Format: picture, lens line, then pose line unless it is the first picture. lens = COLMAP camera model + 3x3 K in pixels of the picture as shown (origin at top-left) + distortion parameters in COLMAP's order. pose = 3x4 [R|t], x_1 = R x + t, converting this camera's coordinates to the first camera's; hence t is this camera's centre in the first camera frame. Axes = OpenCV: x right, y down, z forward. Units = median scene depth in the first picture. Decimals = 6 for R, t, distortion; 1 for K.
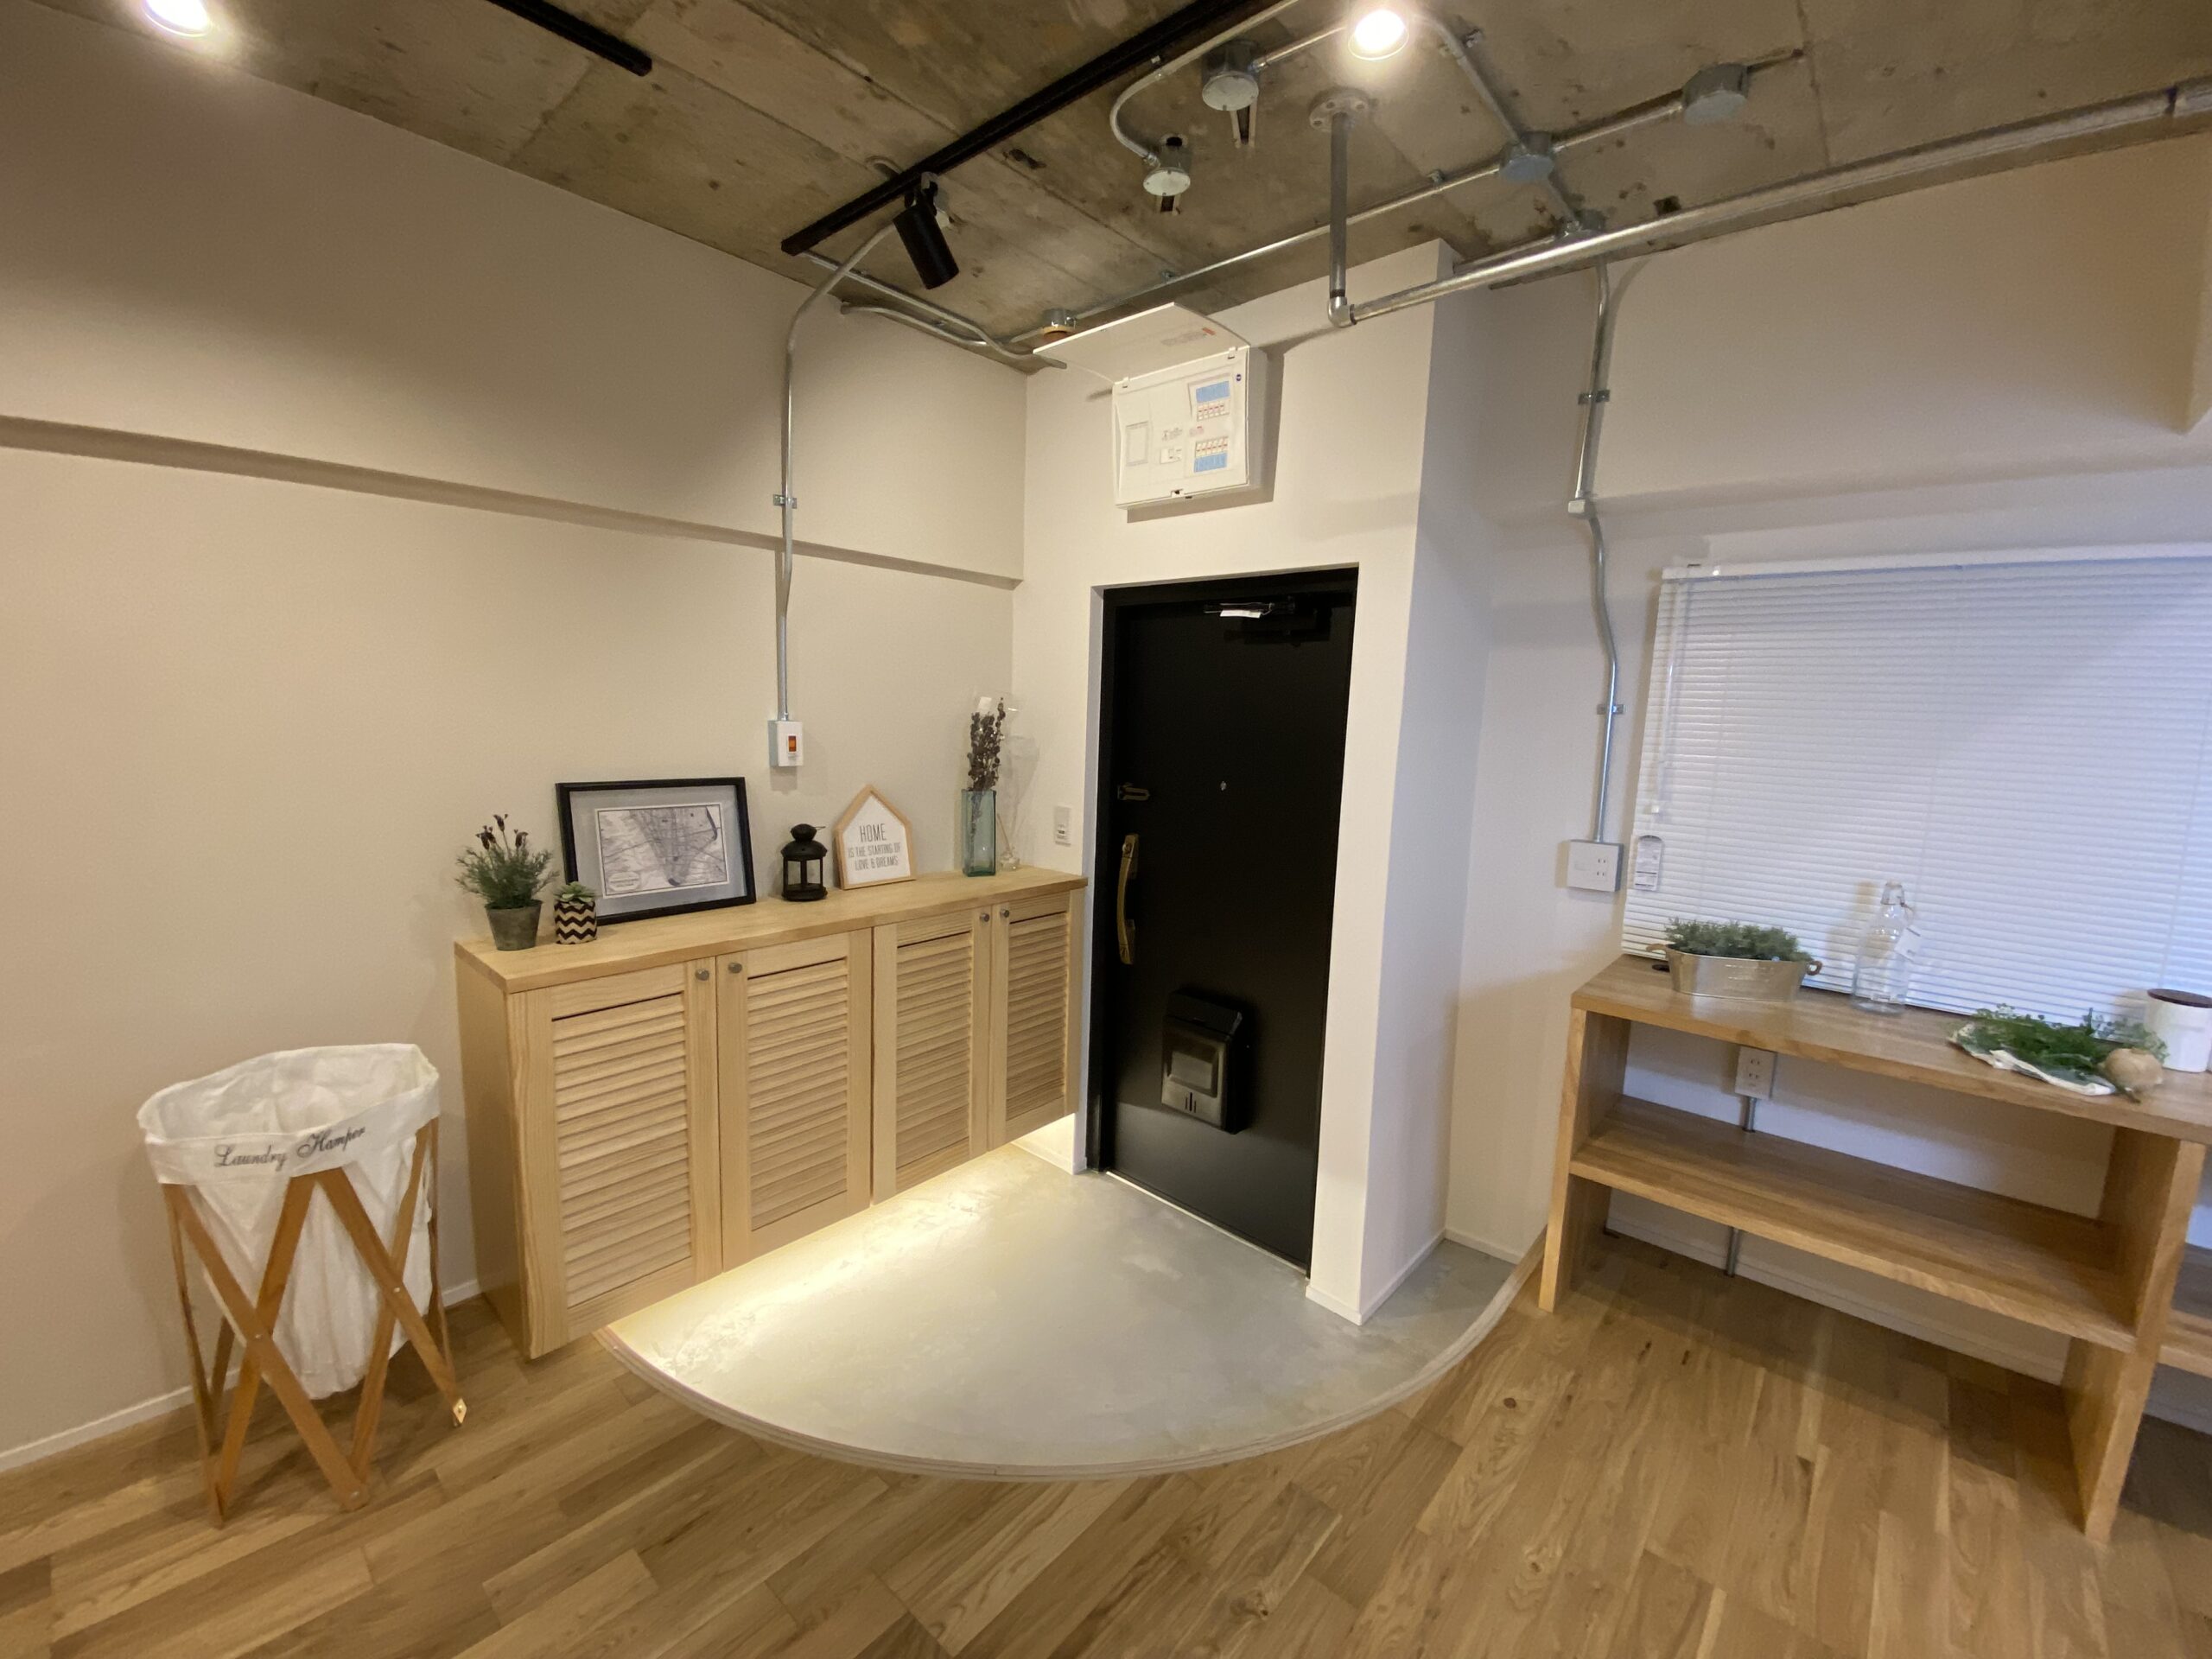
lens RADIAL K [[894.7, 0, 1099.4], [0, 894.7, 826.1], [0, 0, 1]] dist [0.027154, -0.024437]
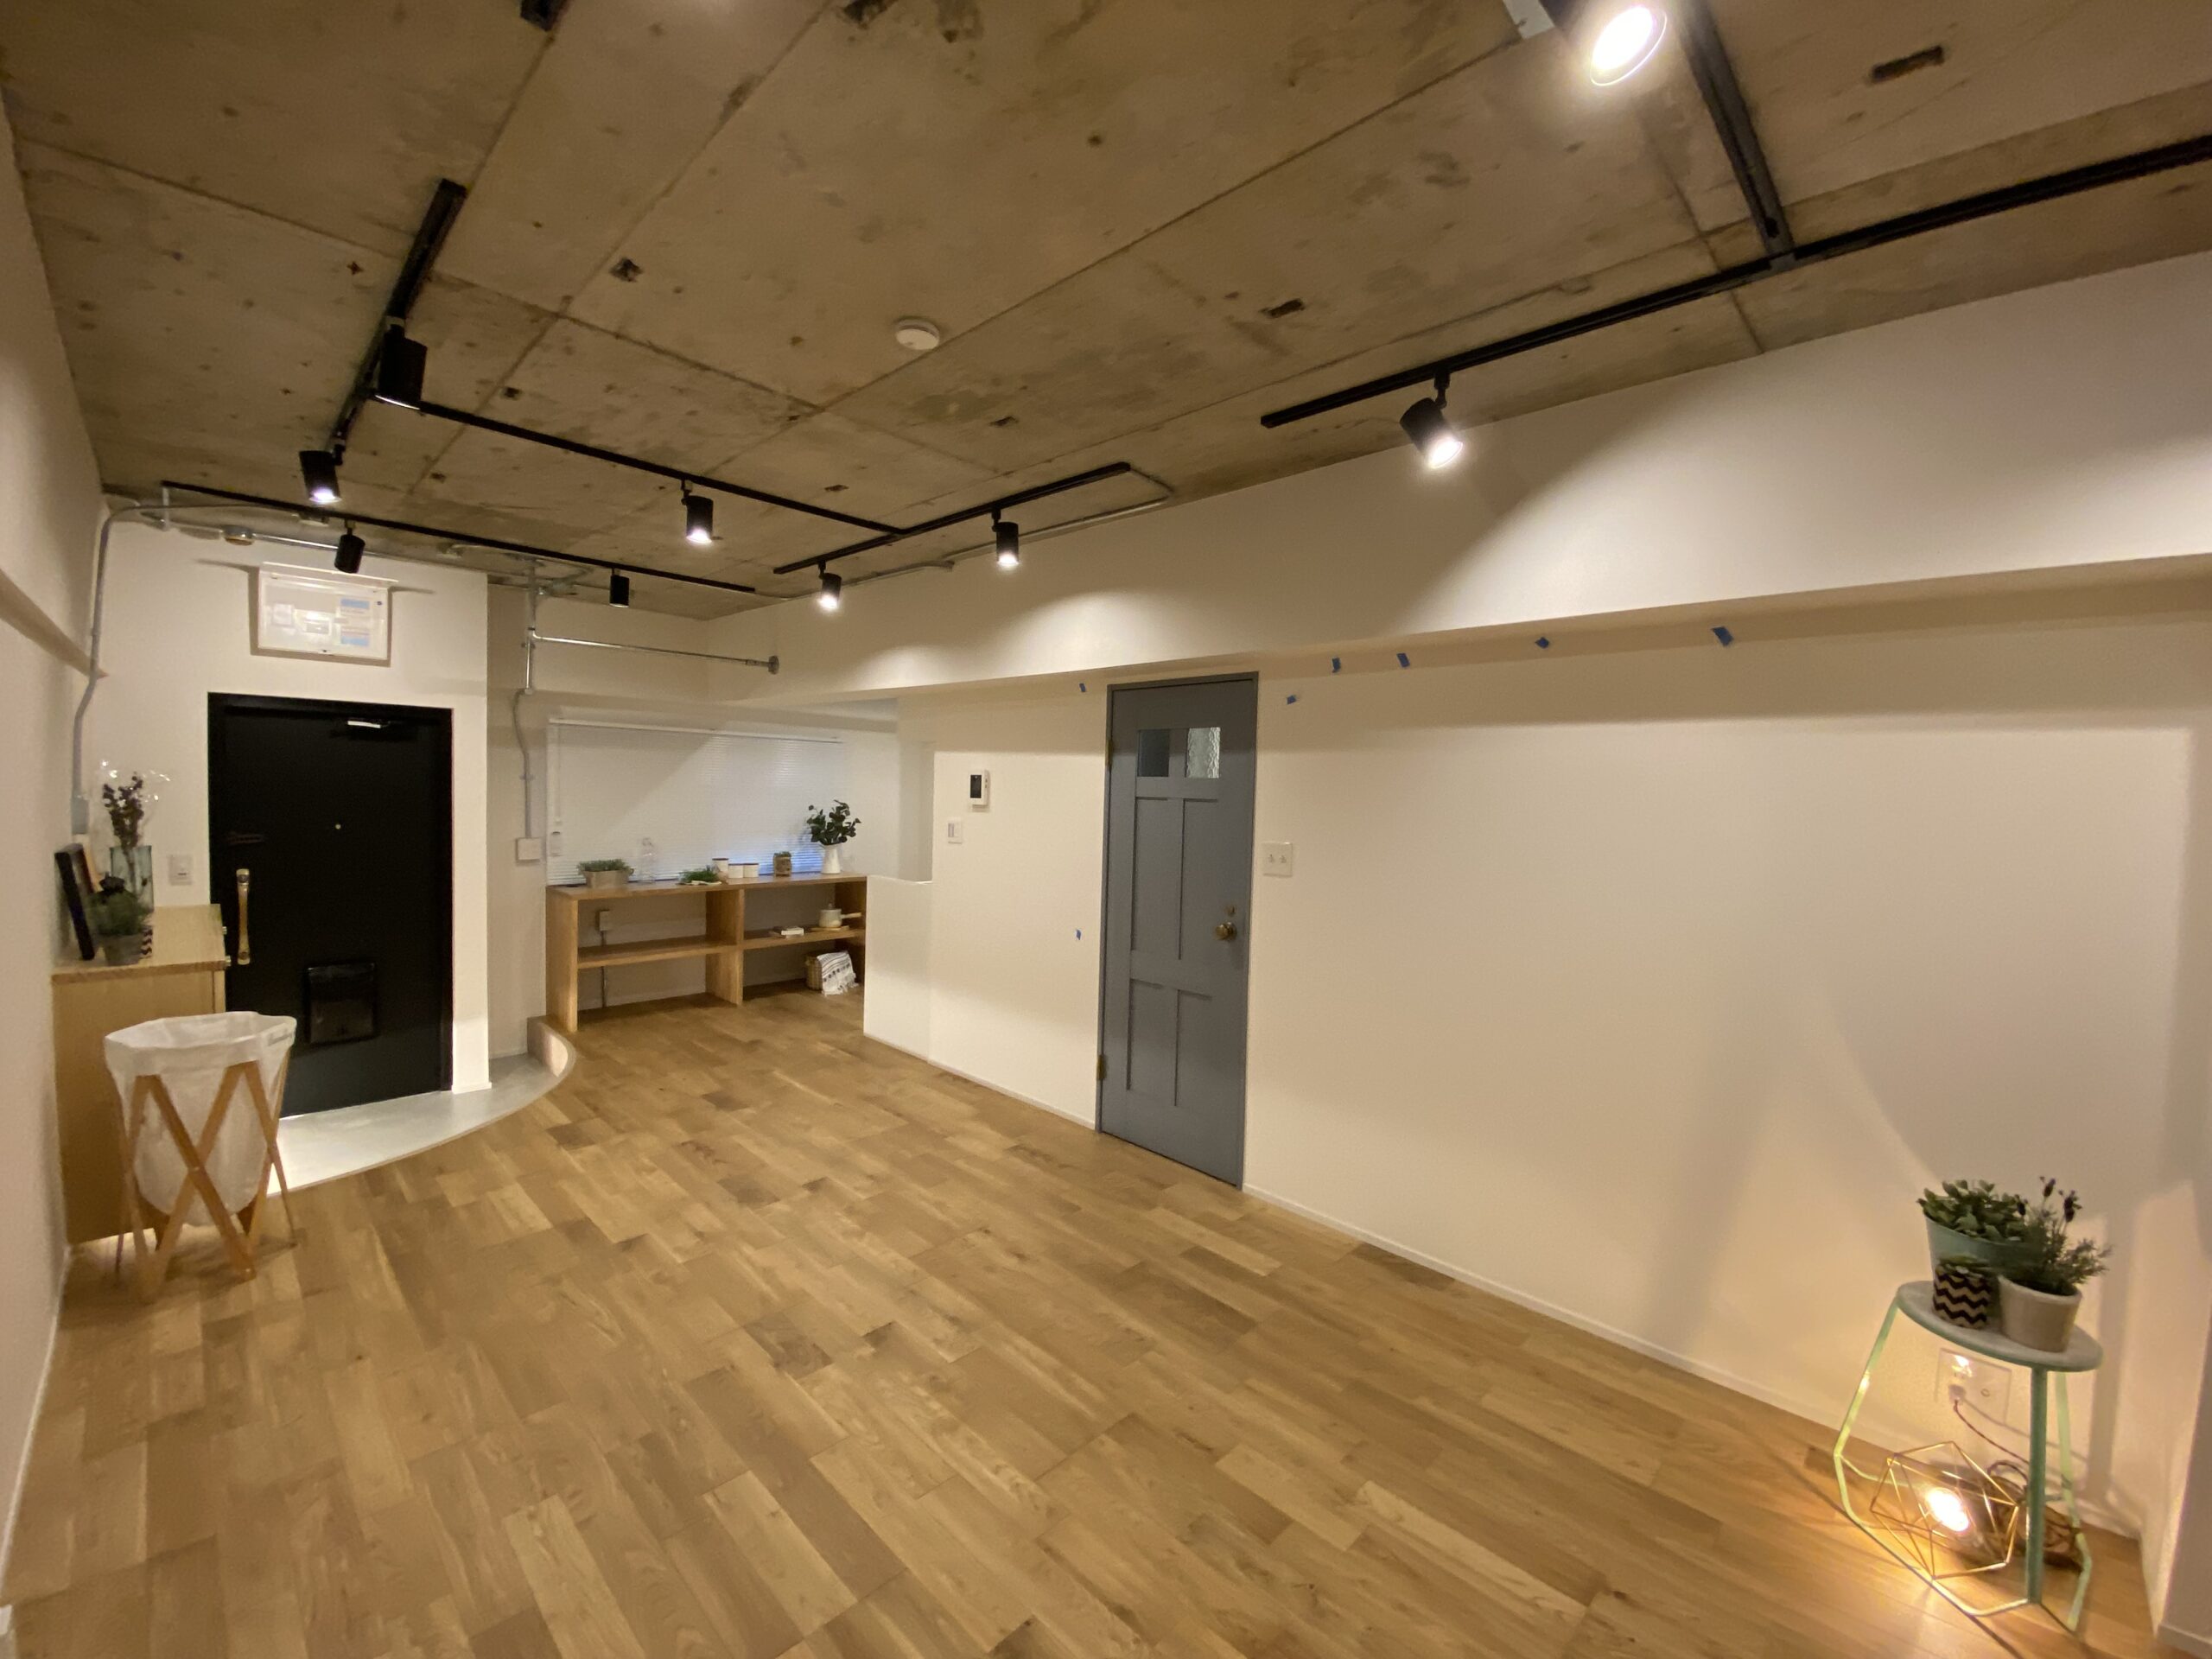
lens RADIAL K [[898.4, 0, 1103.4], [0, 898.4, 827.4], [0, 0, 1]] dist [0.030973, -0.024668]
pose [[0.048637, -0.073744, 0.996091, -1.690658], [0.107581, 0.991856, 0.068177, -0.007498], [-0.993006, 0.103845, 0.056174, -0.545135]]
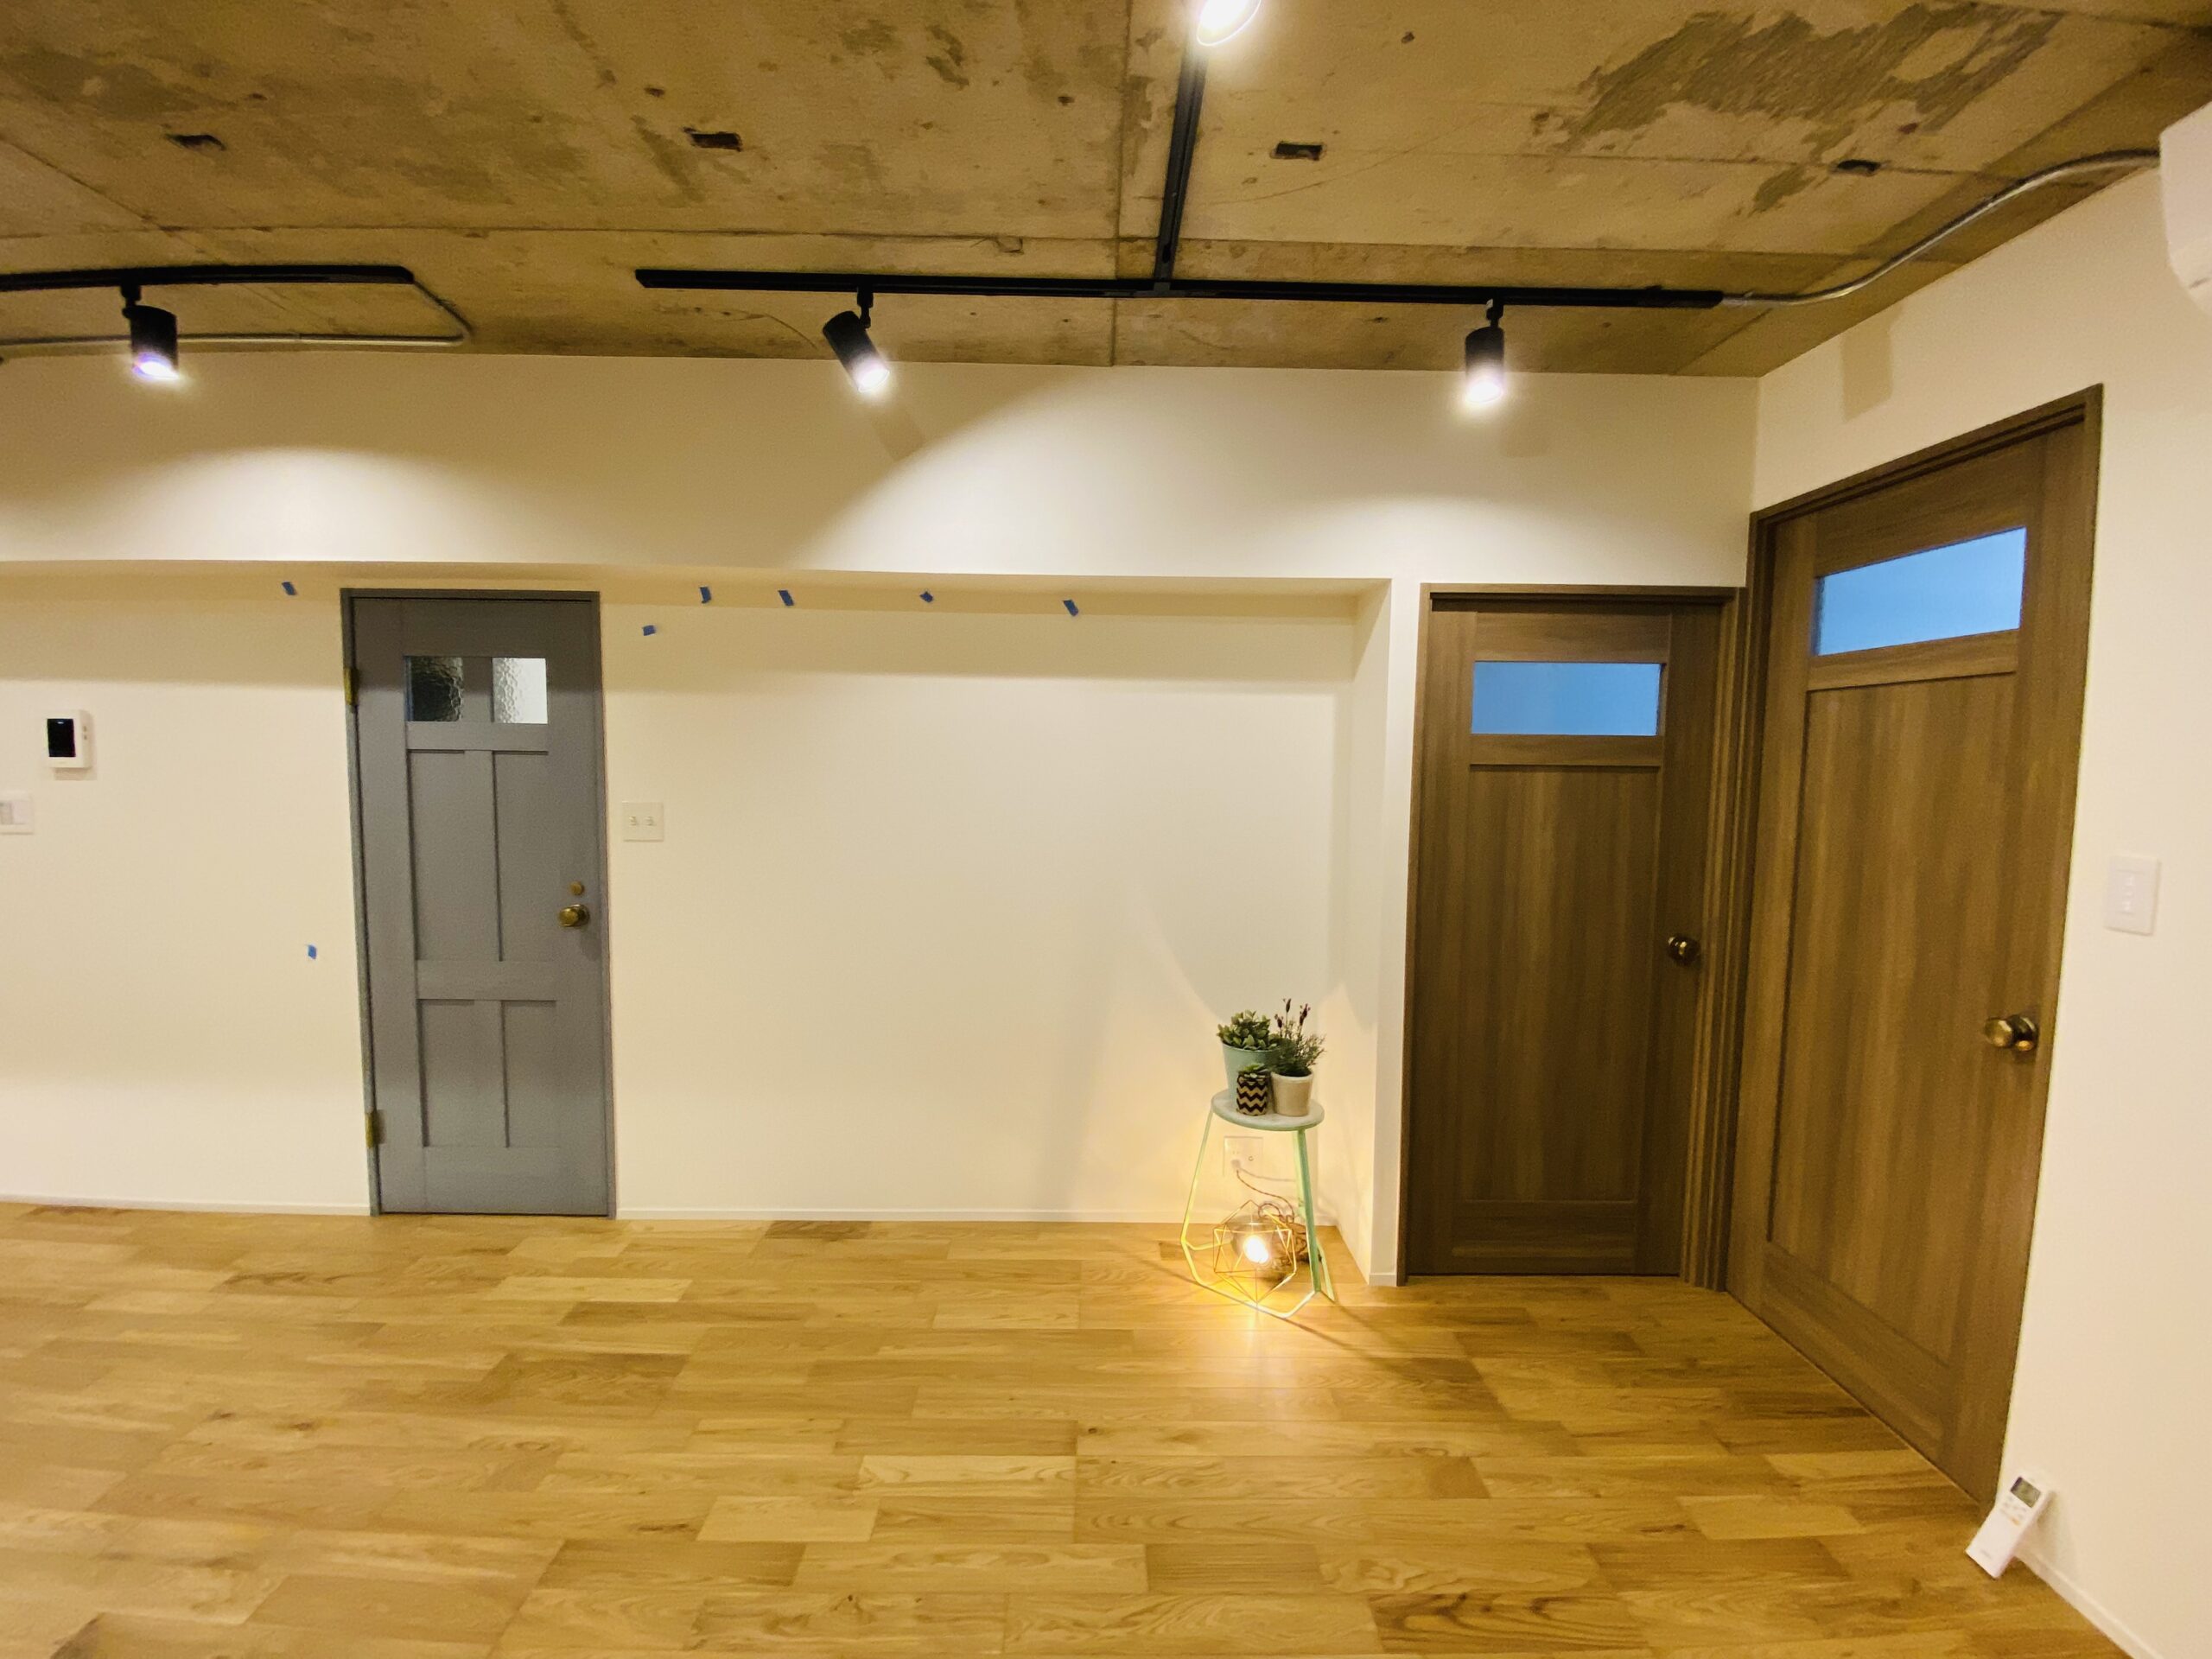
lens RADIAL K [[900.6, 0, 1096.7], [0, 900.6, 824.3], [0, 0, 1]] dist [0.027593, -0.022731]
pose [[-0.666728, -0.091930, 0.739610, -1.564263], [0.065591, 0.981276, 0.181096, -0.005438], [-0.742409, 0.169254, -0.648214, -0.400969]]
